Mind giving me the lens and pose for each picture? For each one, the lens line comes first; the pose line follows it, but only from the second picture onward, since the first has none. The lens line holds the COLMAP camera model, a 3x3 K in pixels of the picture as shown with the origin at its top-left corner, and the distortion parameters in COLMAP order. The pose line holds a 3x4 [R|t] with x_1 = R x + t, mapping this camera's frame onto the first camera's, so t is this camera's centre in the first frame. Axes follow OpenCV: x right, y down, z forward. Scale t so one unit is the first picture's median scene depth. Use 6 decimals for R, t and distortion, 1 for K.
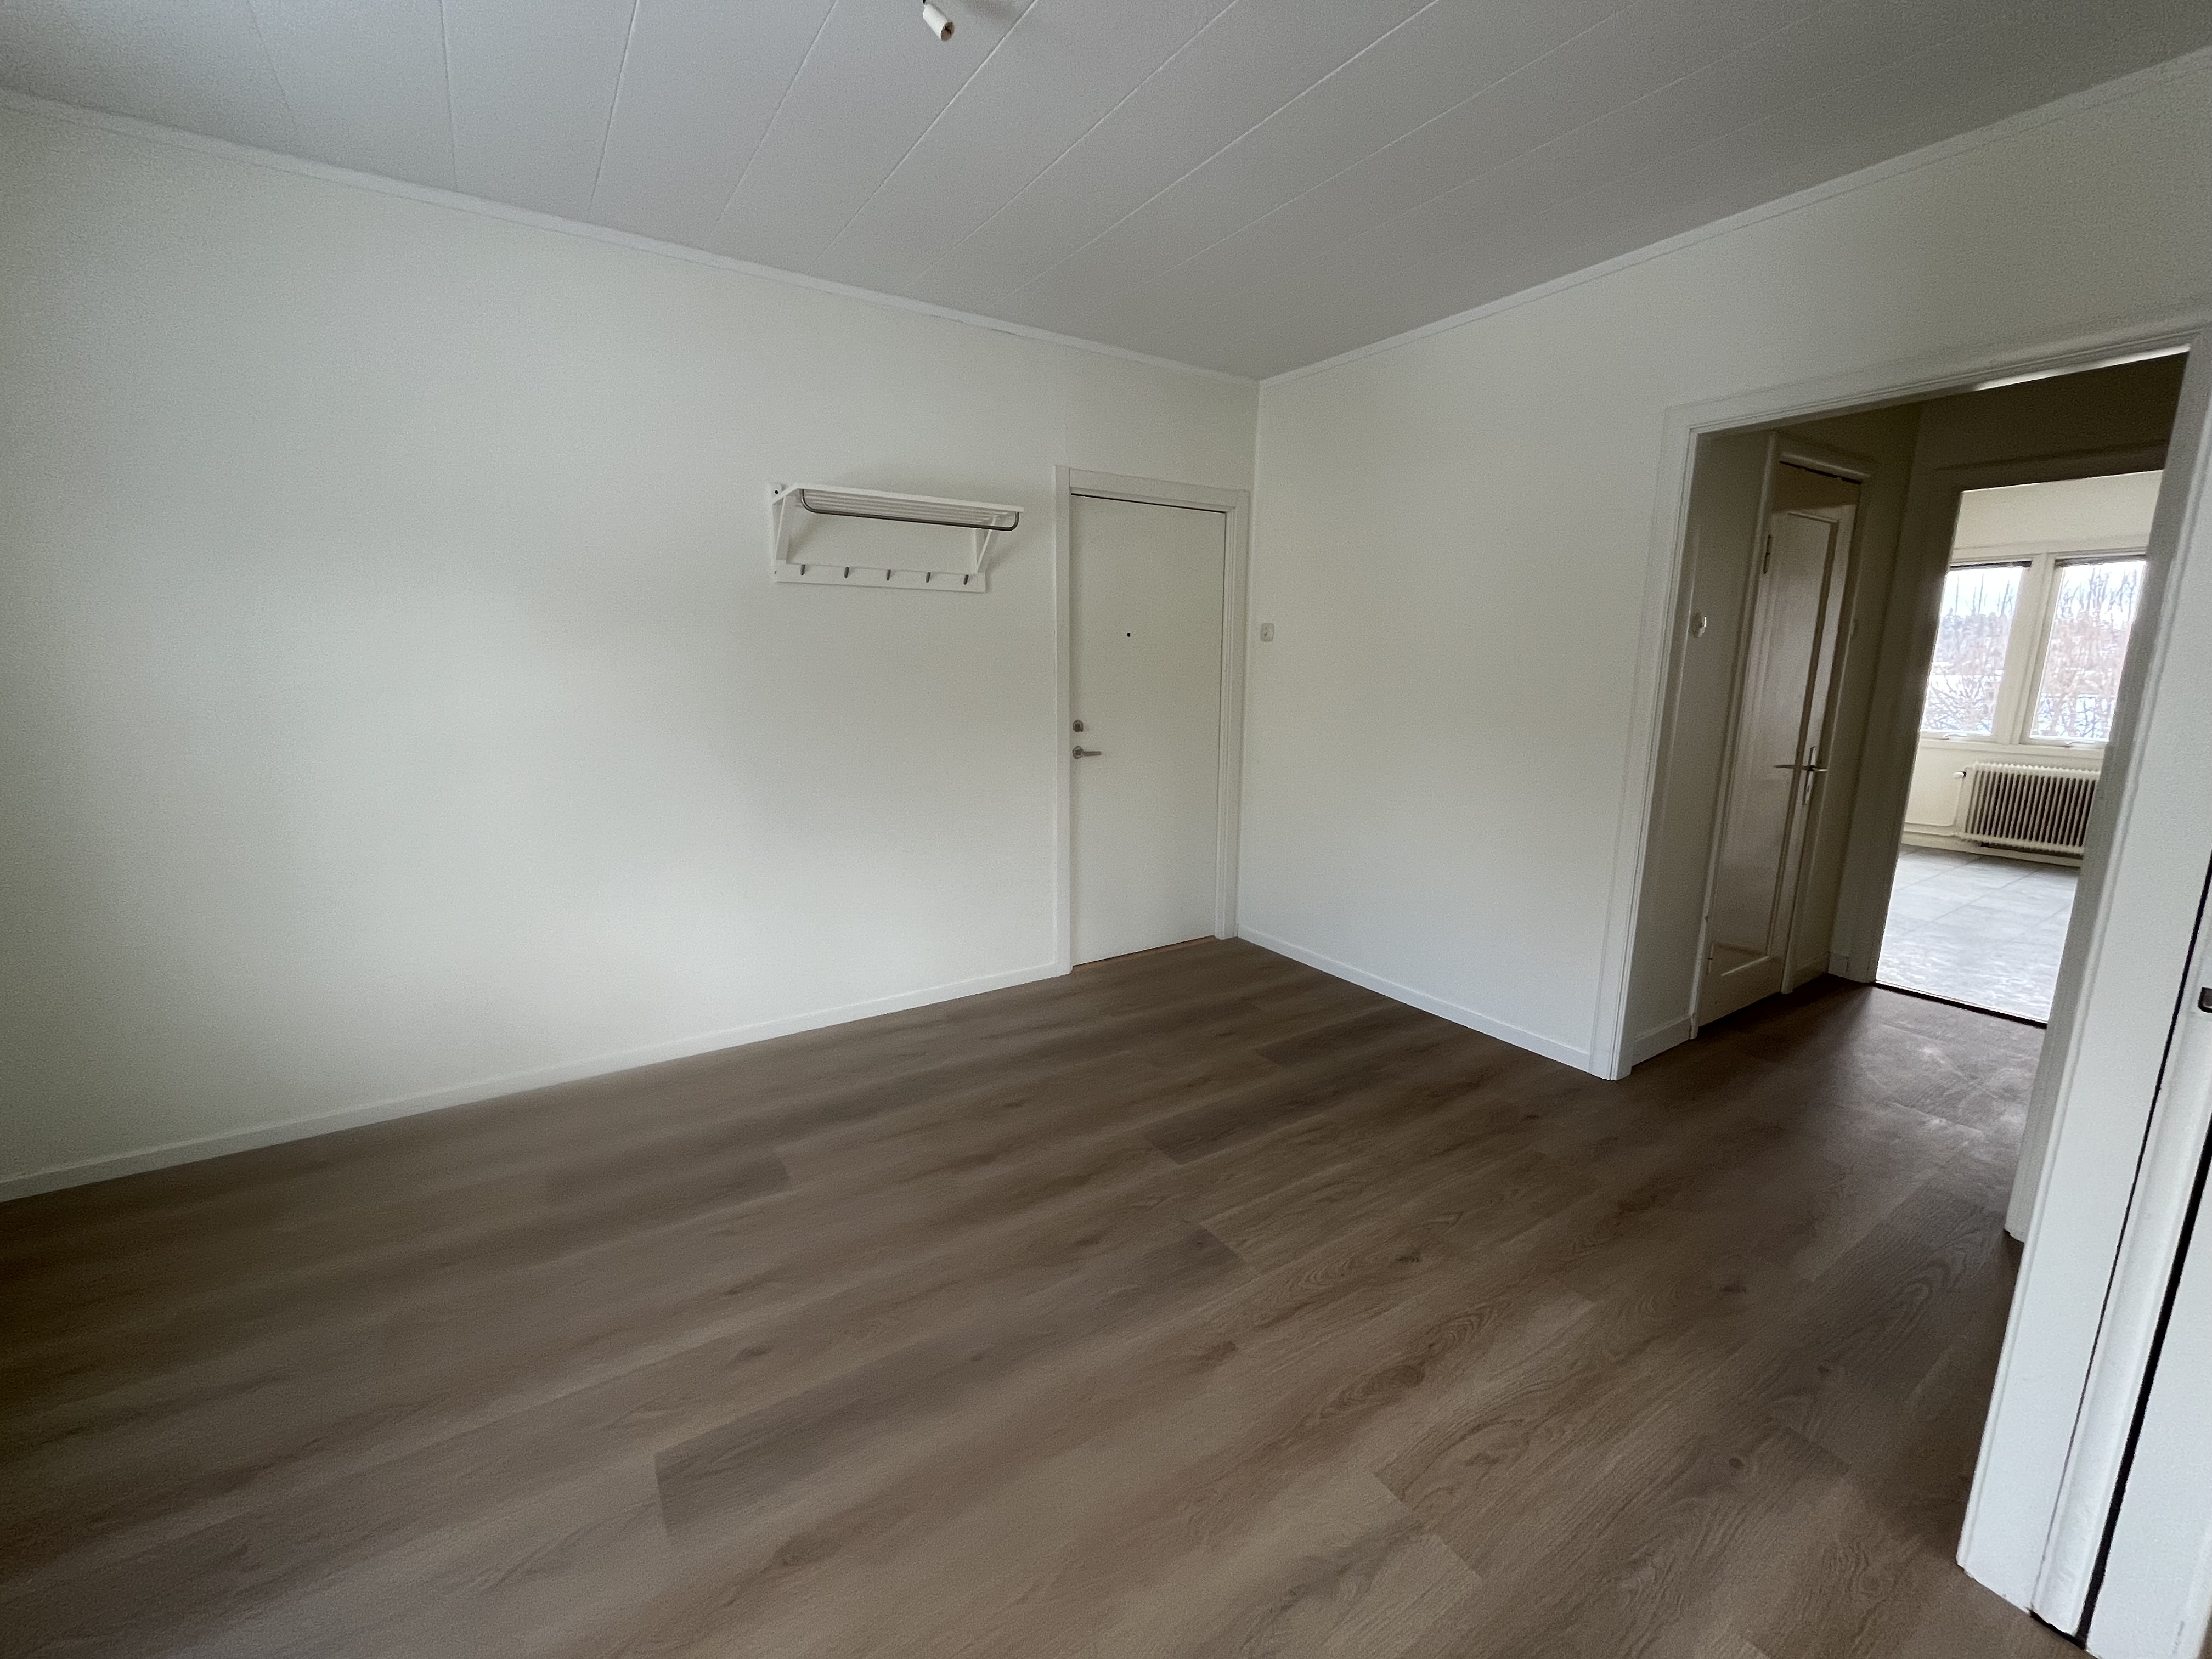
lens RADIAL K [[896.7, 0, 1103.2], [0, 896.7, 811.8], [0, 0, 1]] dist [-0.000451, 0.000002]
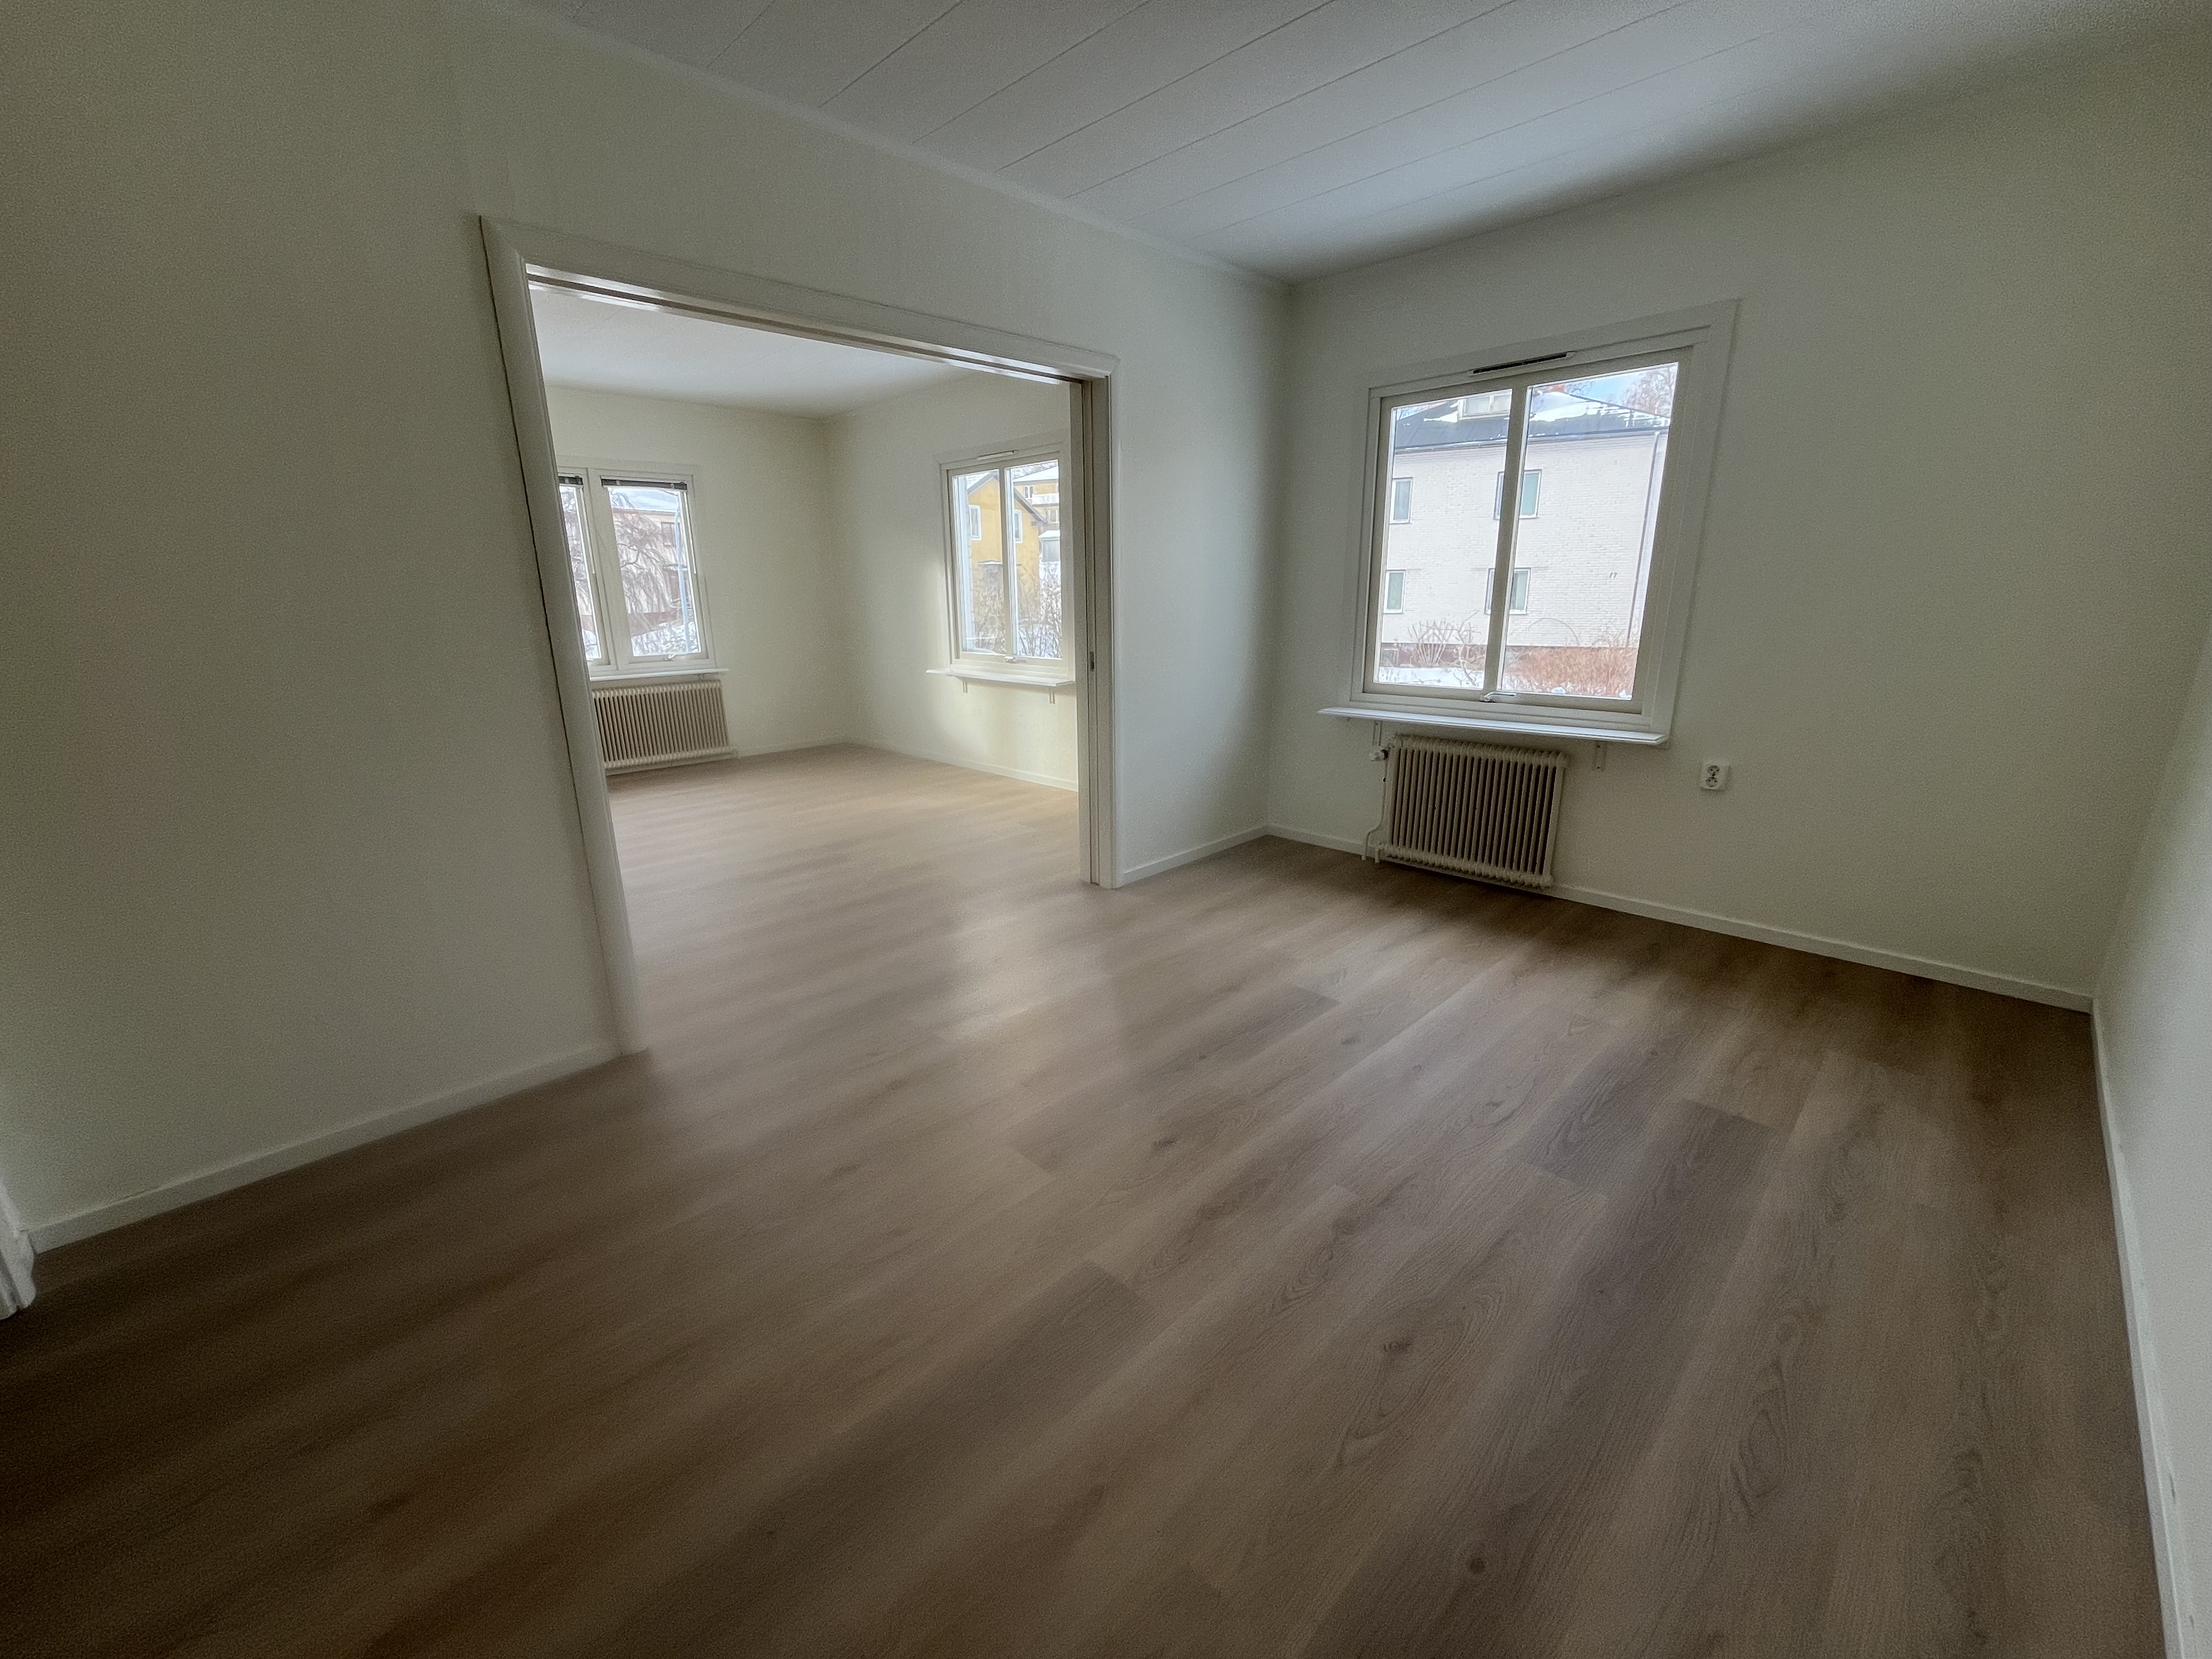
lens RADIAL K [[896.7, 0, 1111.7], [0, 896.7, 838.8], [0, 0, 1]] dist [-0.000451, 0.000002]
pose [[-0.974111, 0.054892, -0.219303, 0.221264], [-0.050747, 0.892222, 0.448738, -0.246974], [0.220299, 0.448249, -0.866338, 1.573726]]
